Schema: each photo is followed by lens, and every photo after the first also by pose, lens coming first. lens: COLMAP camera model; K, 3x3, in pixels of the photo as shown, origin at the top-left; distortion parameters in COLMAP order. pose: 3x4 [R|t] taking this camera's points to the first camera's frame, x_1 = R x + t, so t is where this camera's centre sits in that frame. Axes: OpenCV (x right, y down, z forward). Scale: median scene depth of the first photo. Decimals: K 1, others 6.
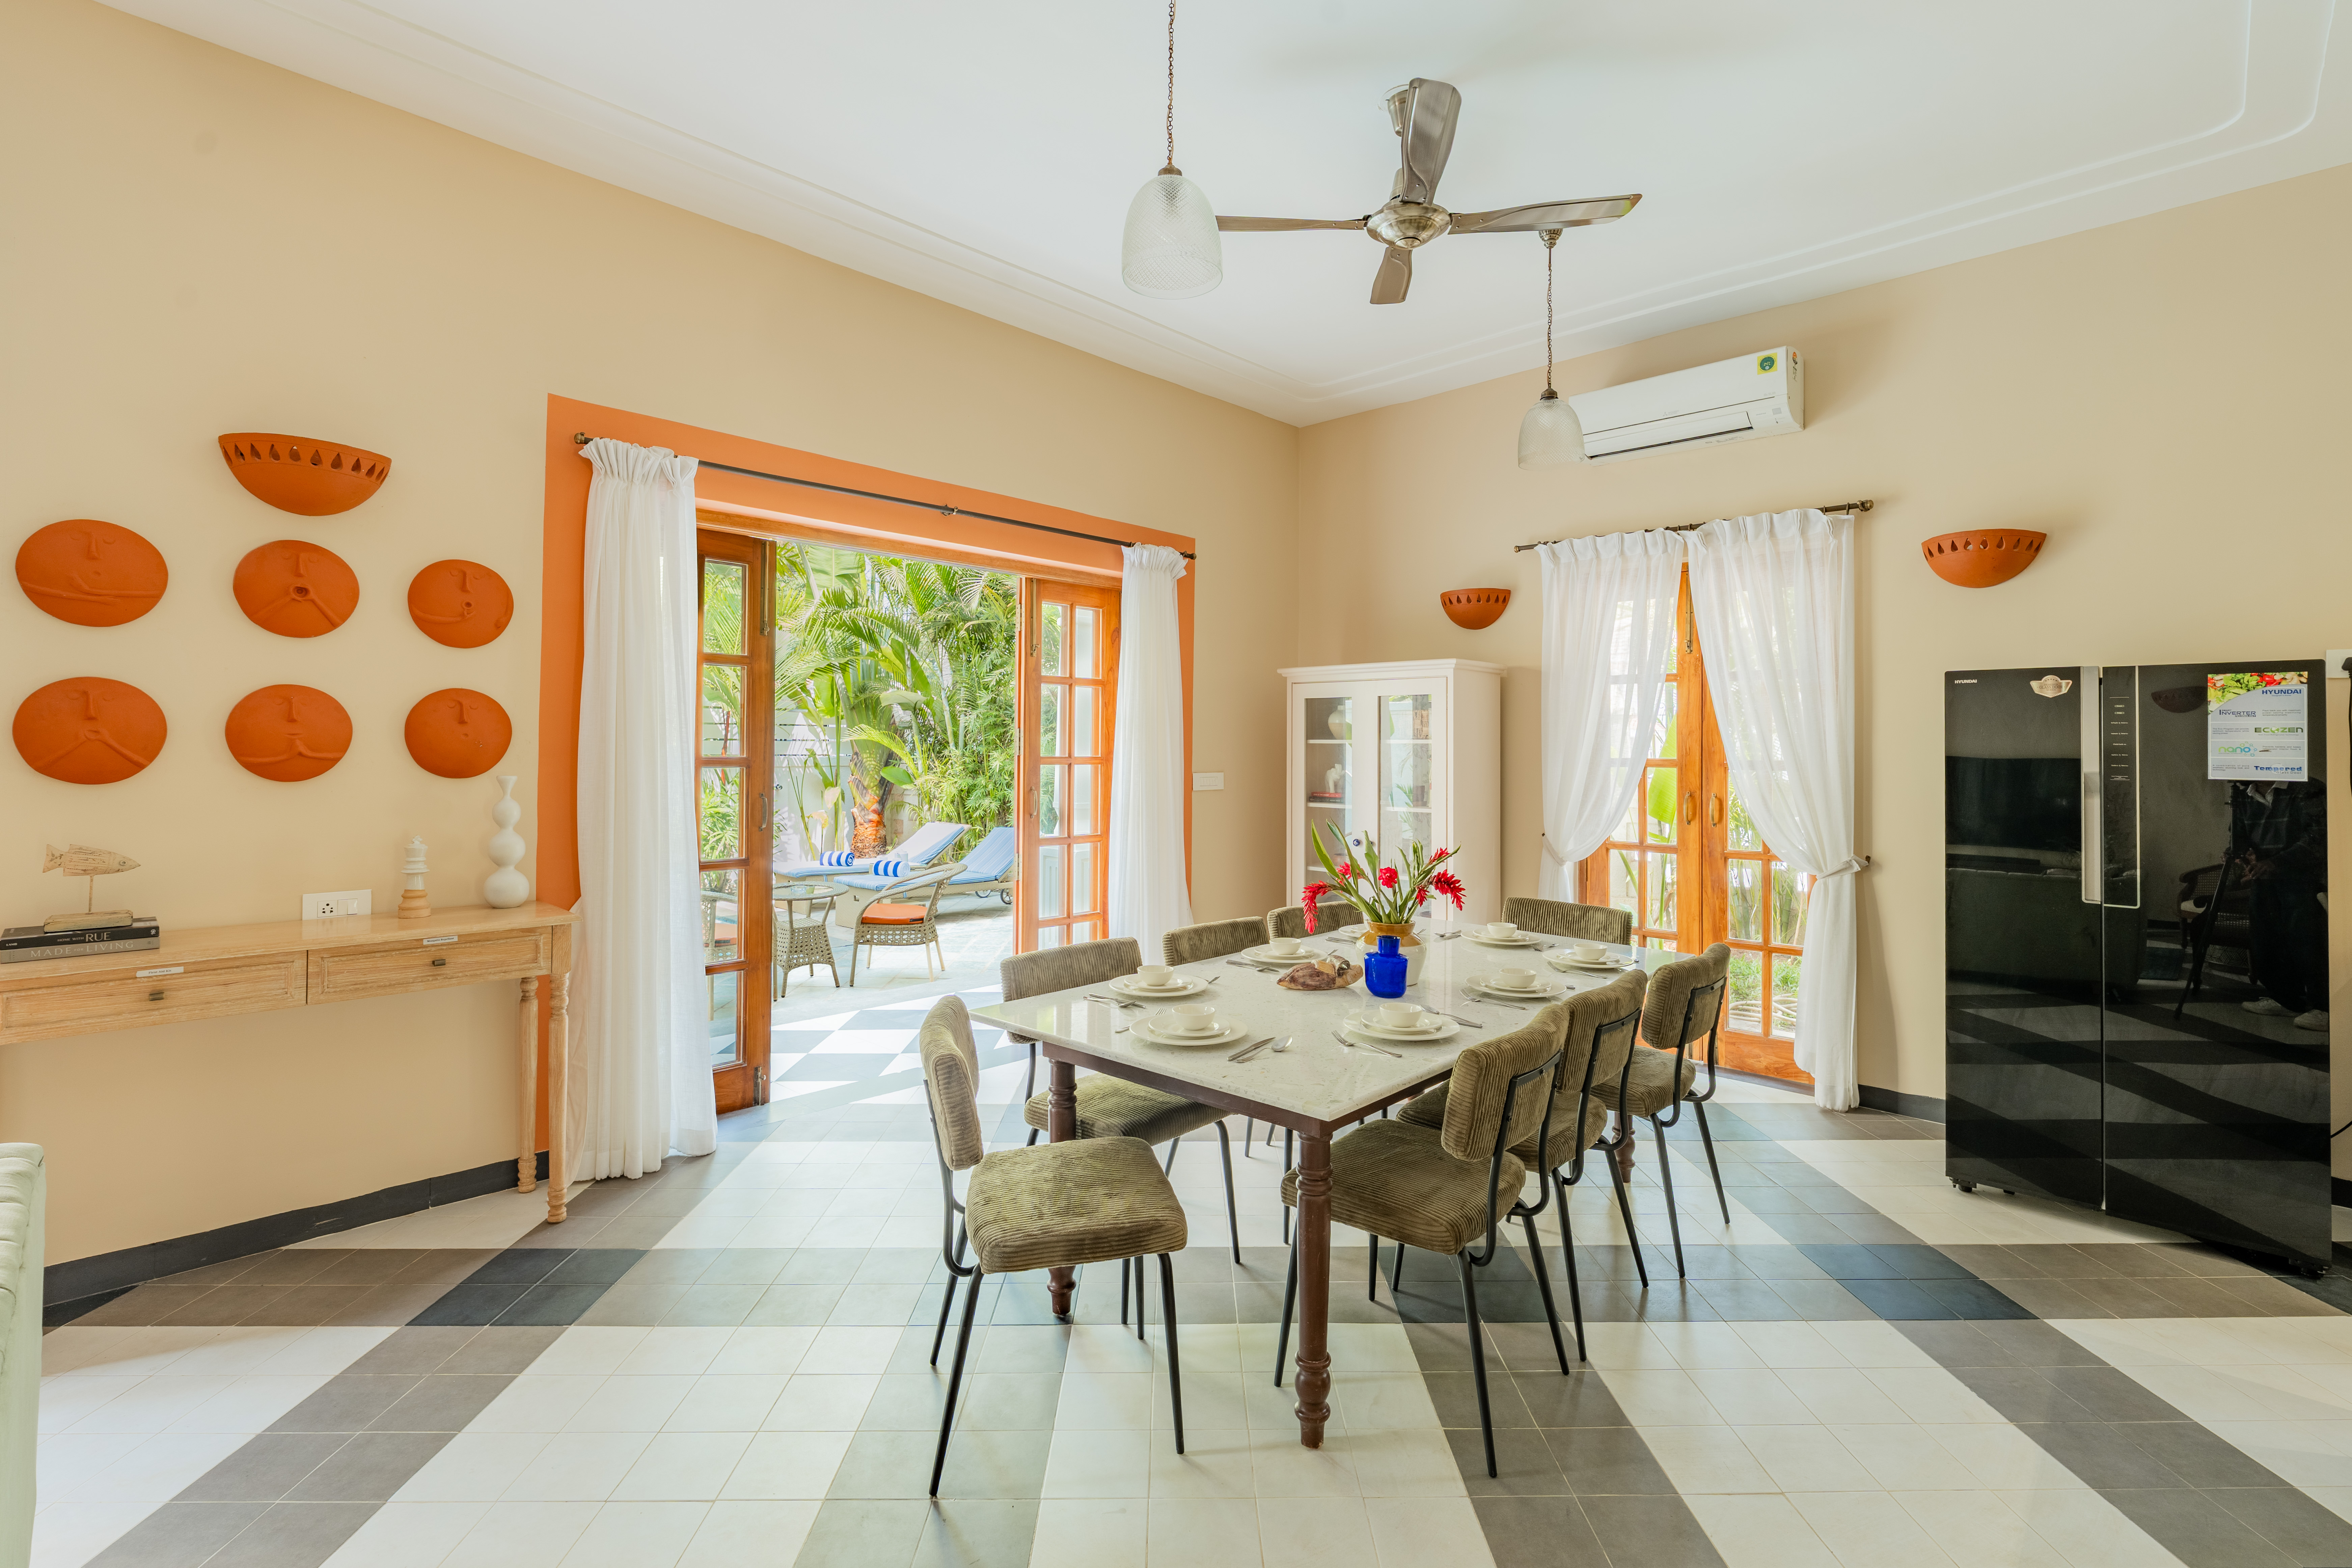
lens RADIAL K [[1065.9, 0, 1220.6], [0, 1065.9, 727.0], [0, 0, 1]] dist [-0.014047, 0.002806]
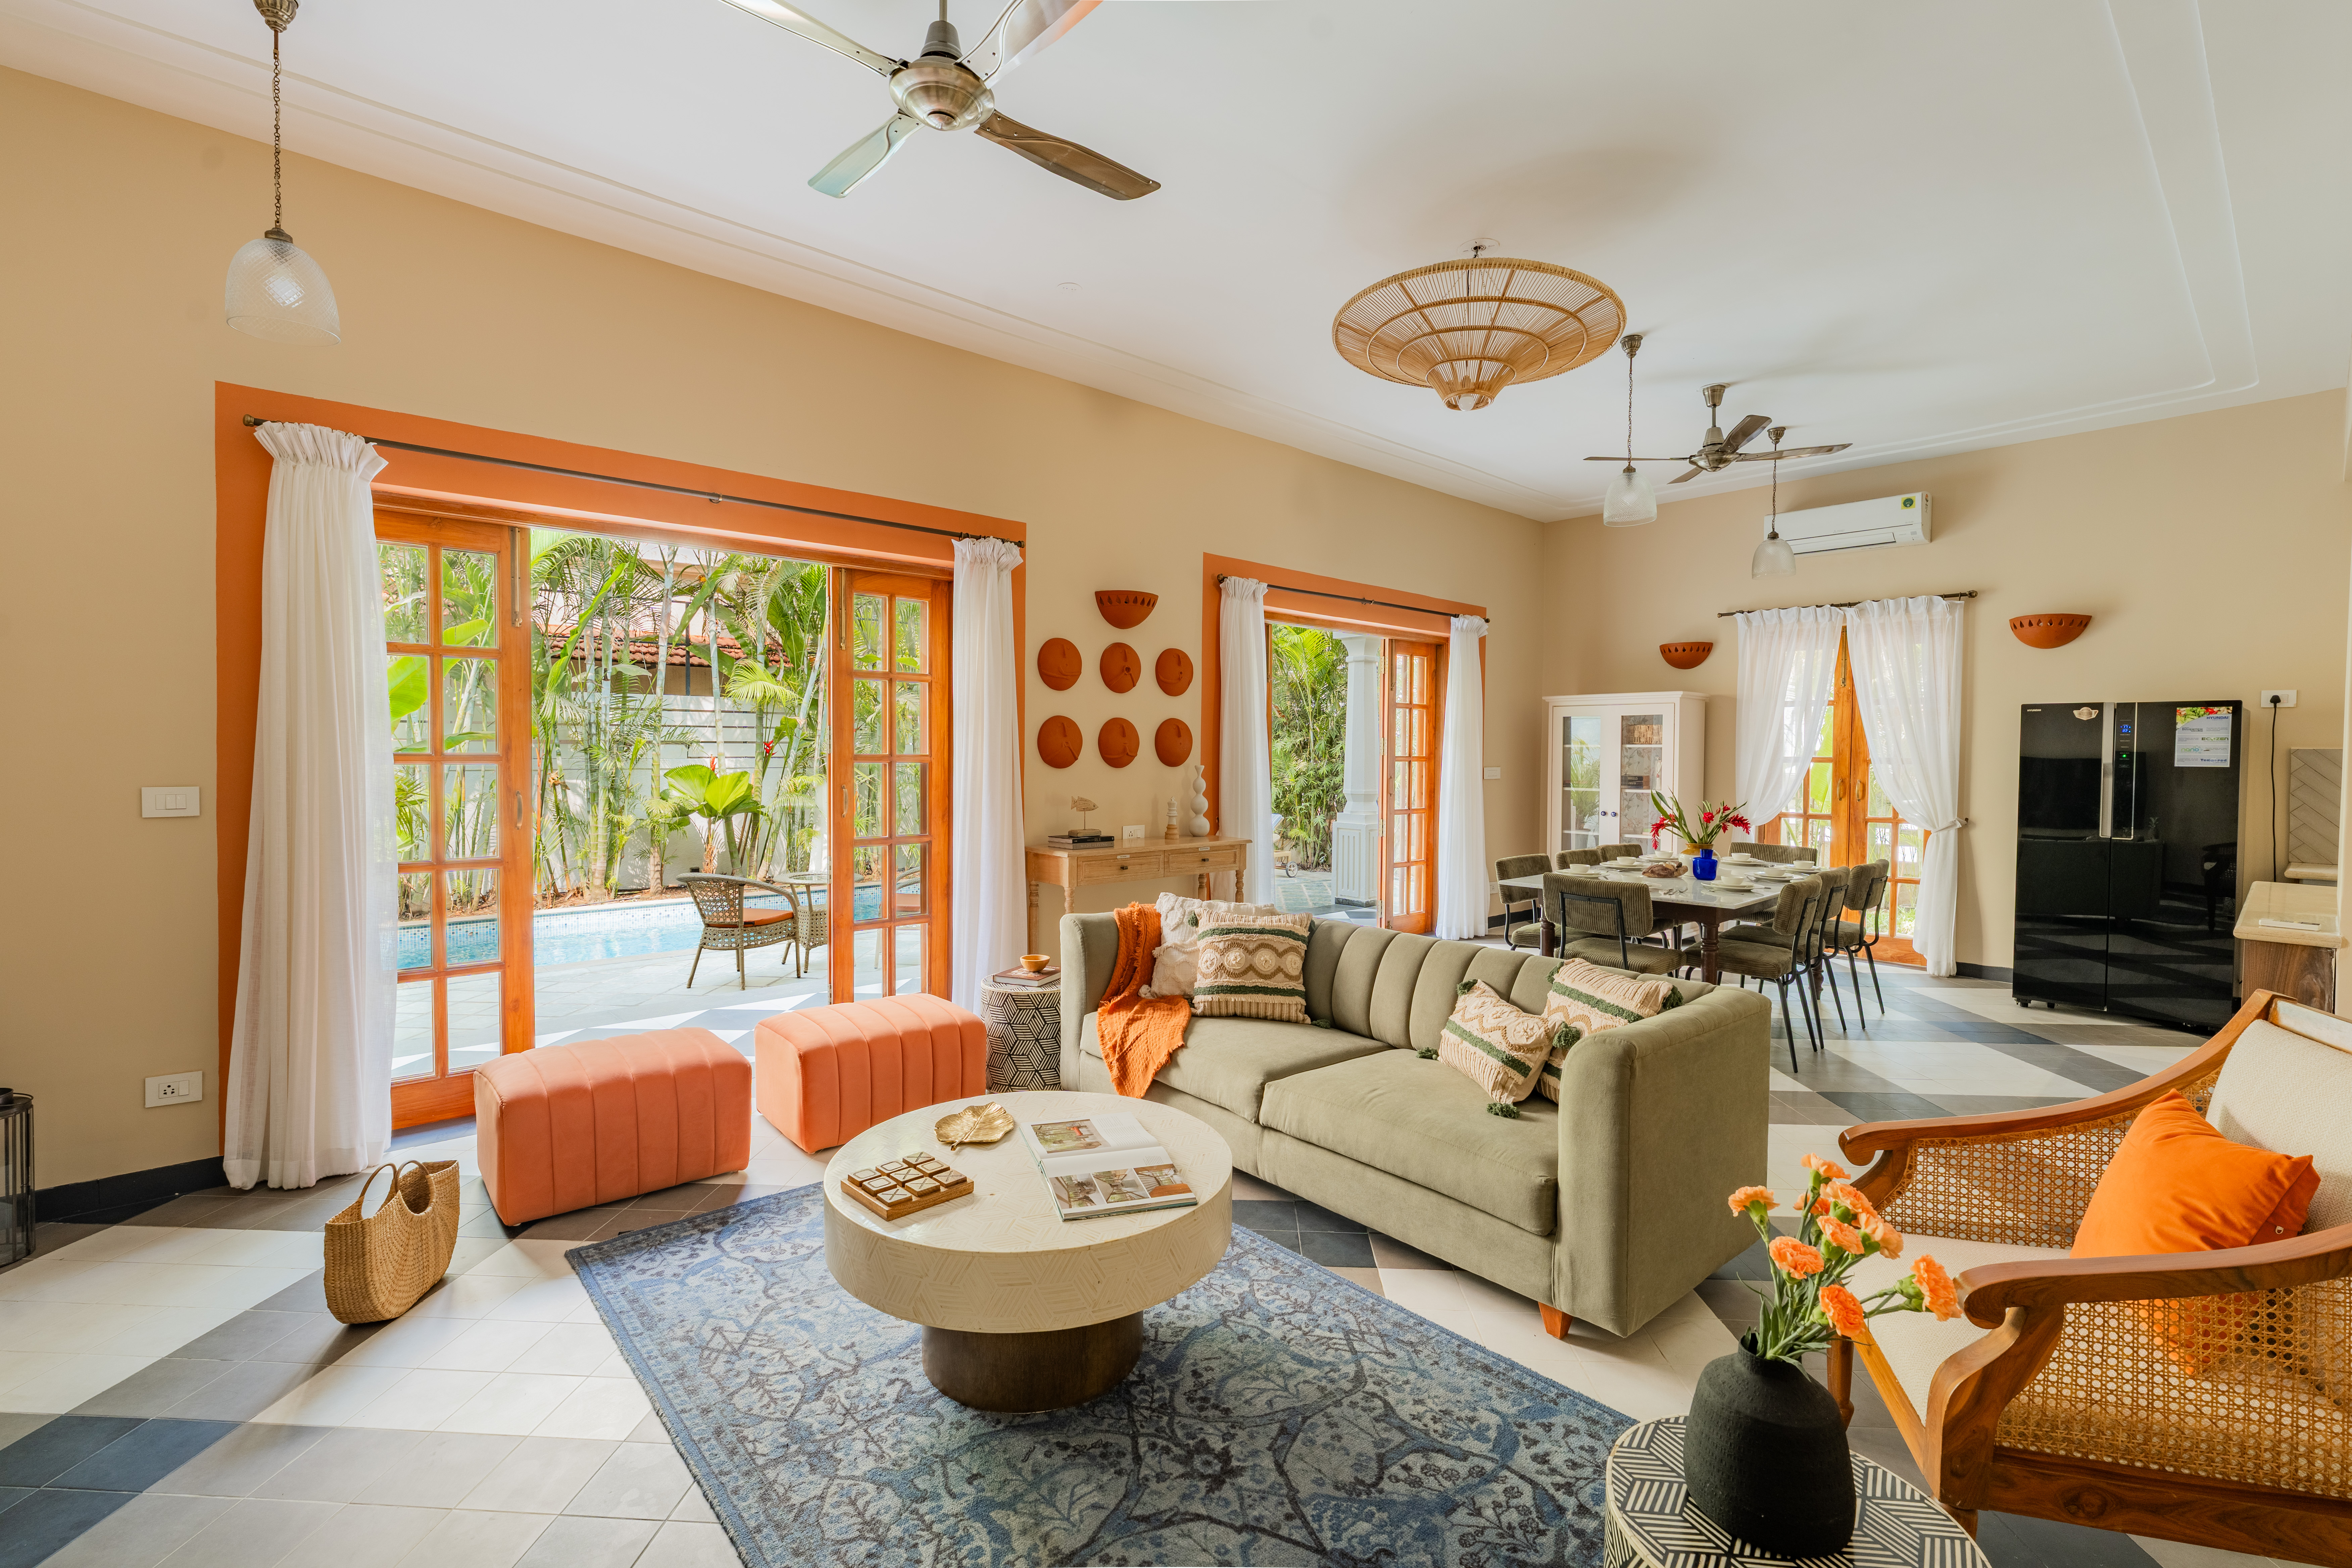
lens RADIAL K [[1065.9, 0, 1166.3], [0, 1065.9, 781.5], [0, 0, 1]] dist [-0.014047, 0.002806]
pose [[0.996524, 0.000774, -0.083302, -0.487987], [0.003139, 0.998898, 0.046833, -0.011114], [0.083246, -0.046932, 0.995423, -0.727599]]
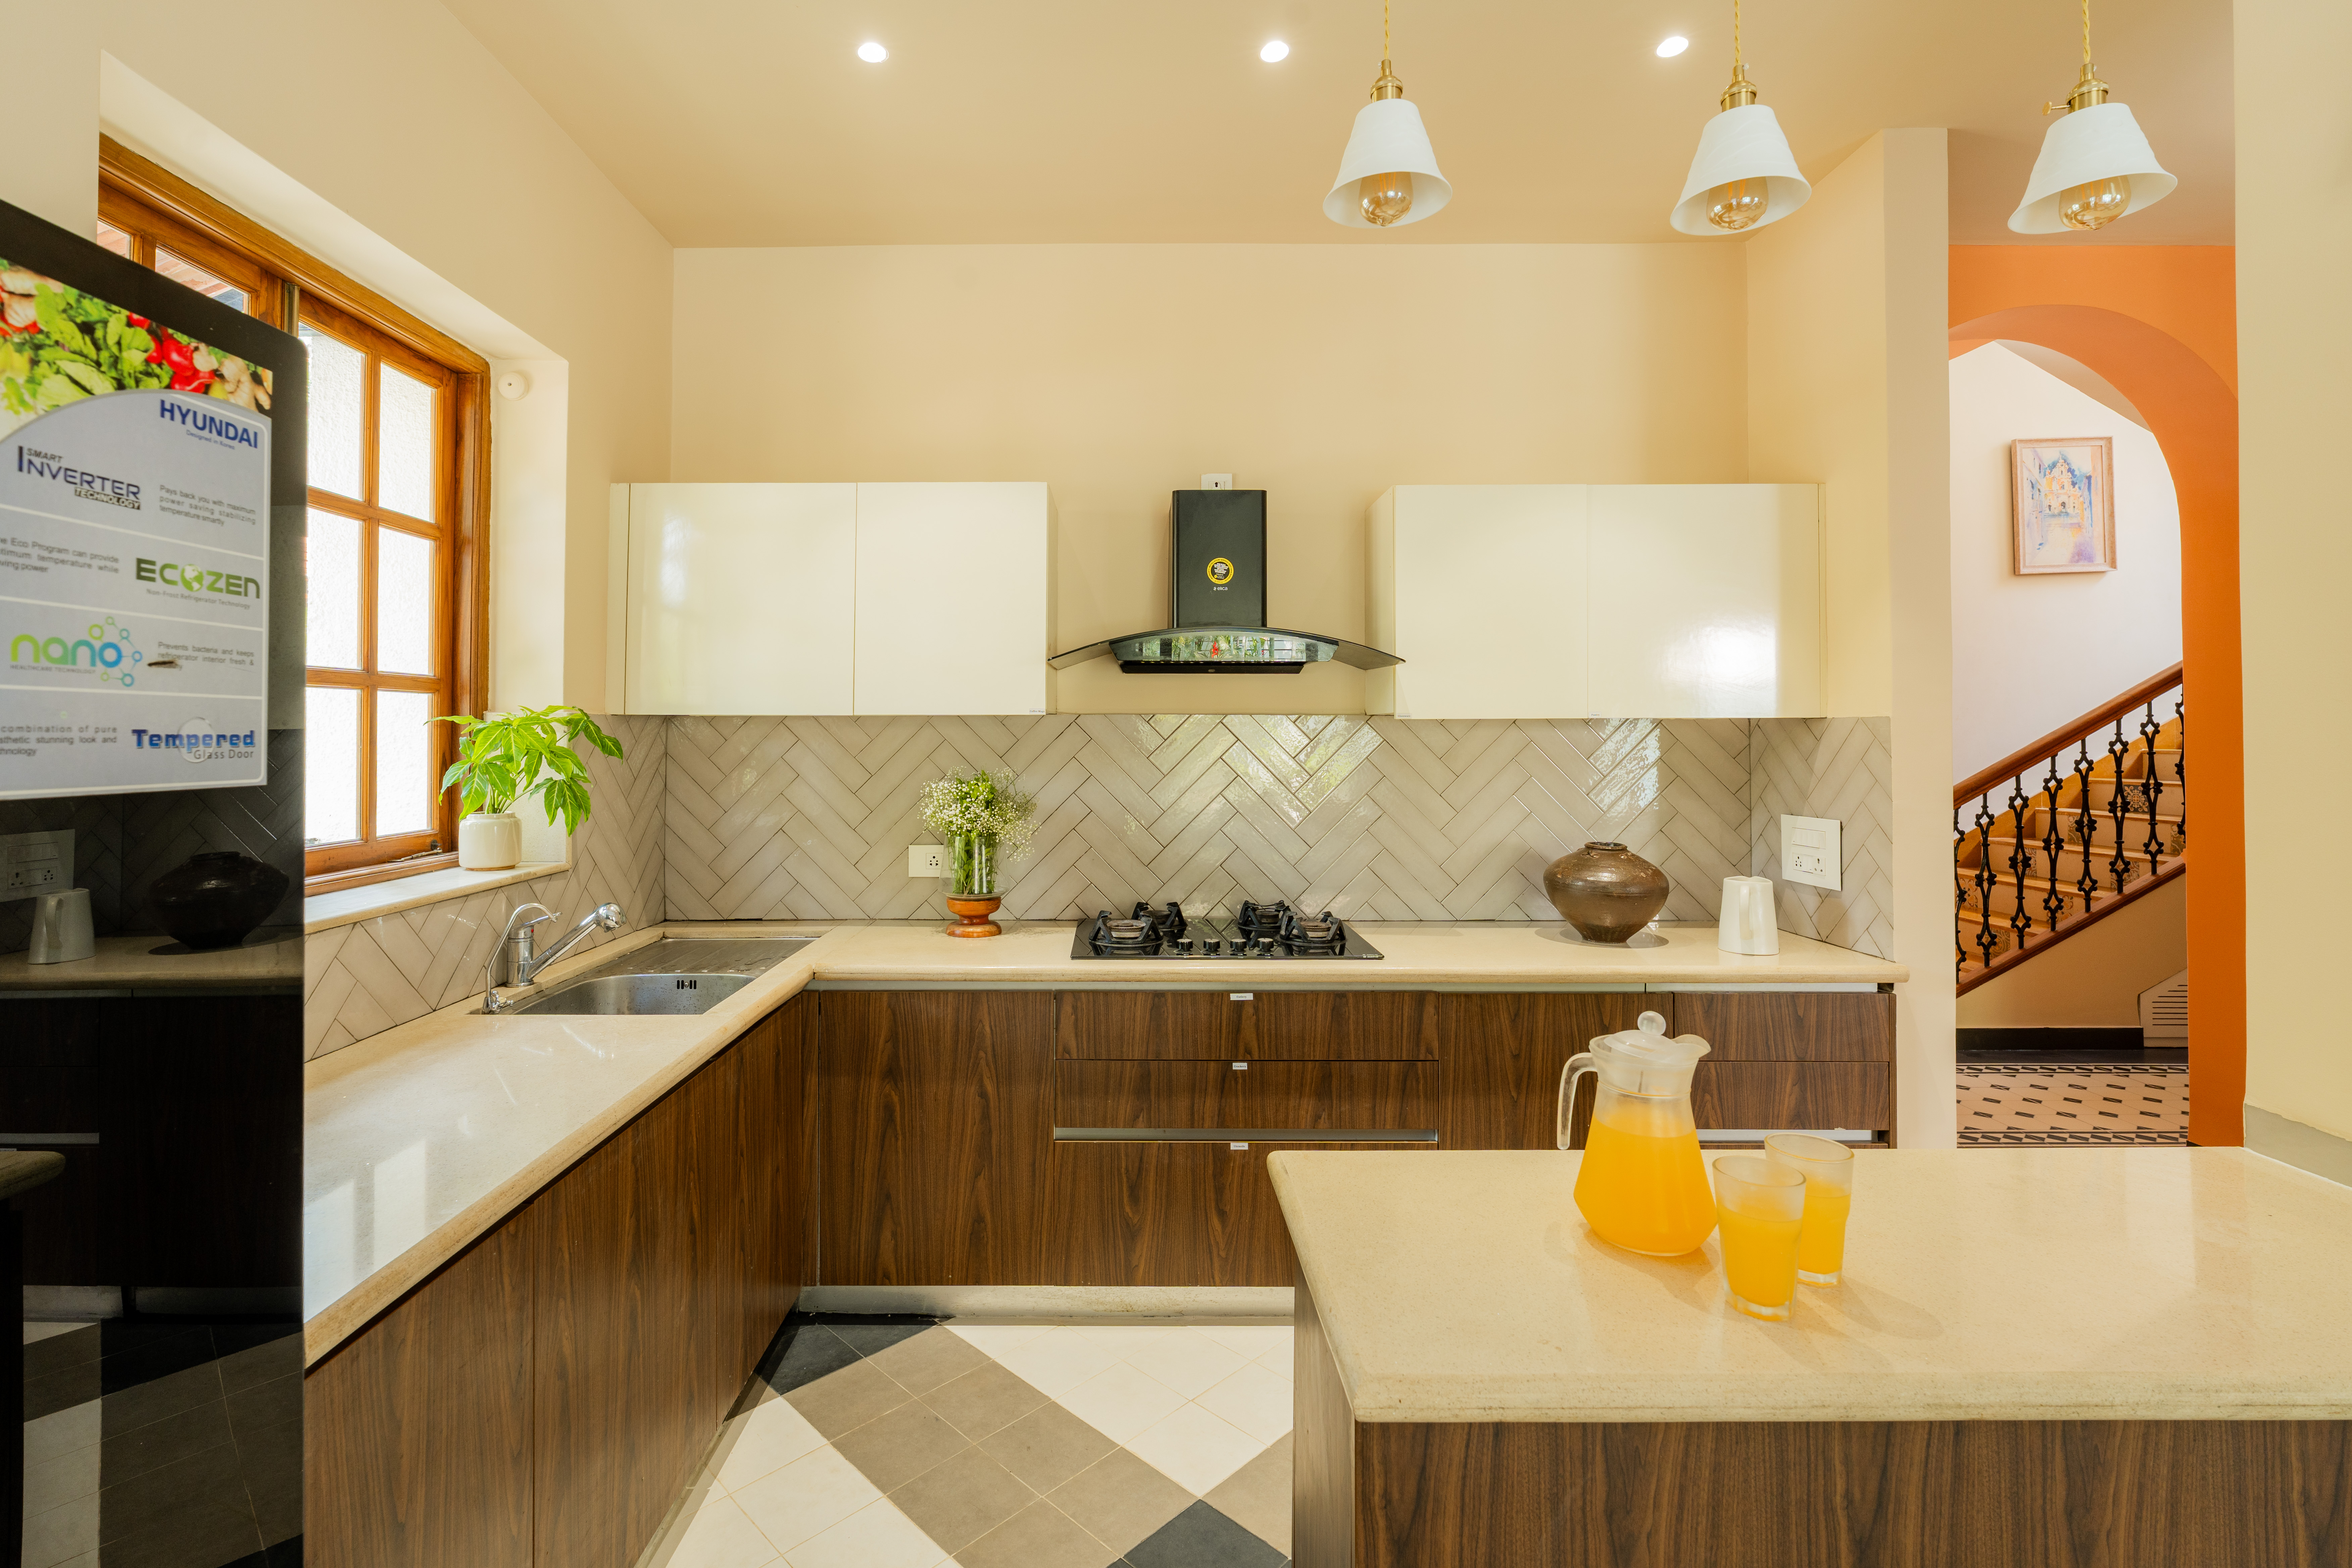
lens RADIAL K [[1065.9, 0, 1116.8], [0, 1065.9, 712.6], [0, 0, 1]] dist [-0.014047, 0.002806]
pose [[-0.683463, 0.003670, 0.729976, 0.516598], [-0.019577, 0.999536, -0.023355, 0.026105], [-0.729722, -0.030253, -0.683074, 0.762978]]
